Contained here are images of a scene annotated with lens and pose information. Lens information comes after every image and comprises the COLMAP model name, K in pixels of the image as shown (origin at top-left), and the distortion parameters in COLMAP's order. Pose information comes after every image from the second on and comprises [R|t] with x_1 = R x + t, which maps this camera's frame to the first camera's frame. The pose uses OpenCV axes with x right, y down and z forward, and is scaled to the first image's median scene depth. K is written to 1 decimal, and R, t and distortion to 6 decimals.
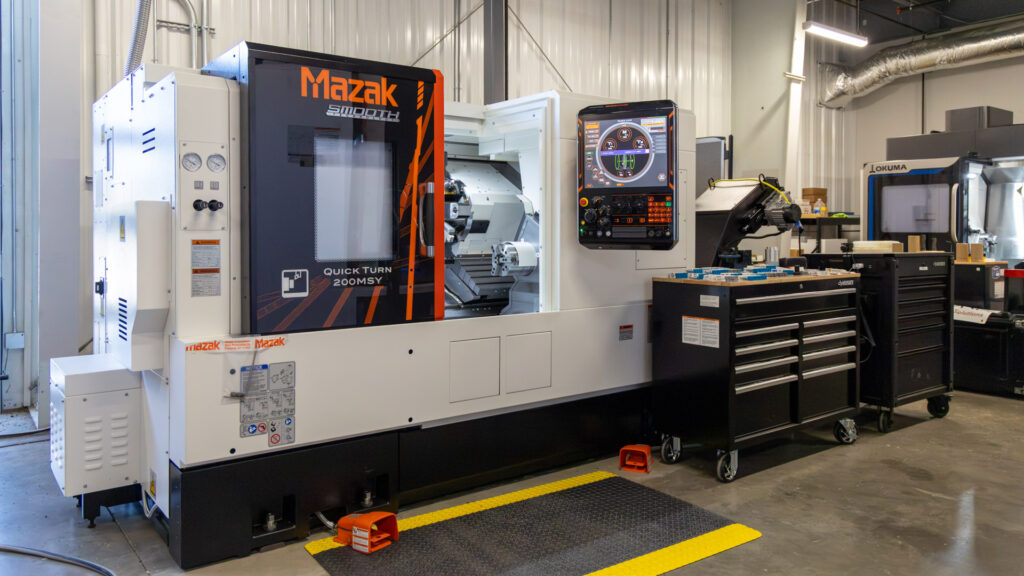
lens RADIAL K [[738.5, 0, 548.0], [0, 738.5, 255.7], [0, 0, 1]] dist [0.002863, -0.001067]
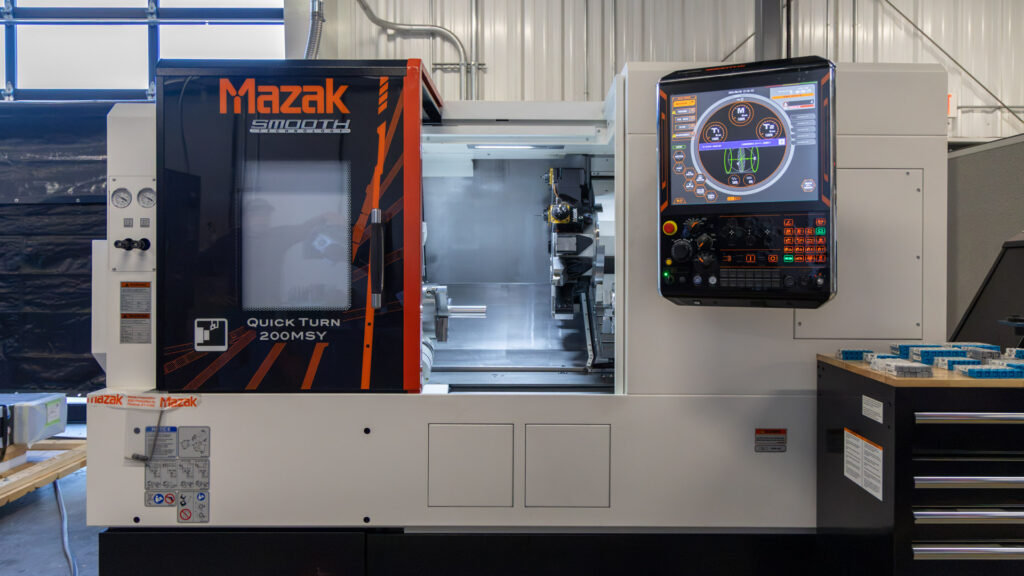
lens RADIAL K [[738.5, 0, 540.1], [0, 738.5, 274.9], [0, 0, 1]] dist [0.002863, -0.001067]
pose [[0.781175, 0.013571, -0.624165, 0.485846], [-0.023951, 0.999679, -0.008240, -0.033564], [0.623852, 0.021386, 0.781249, 0.577475]]
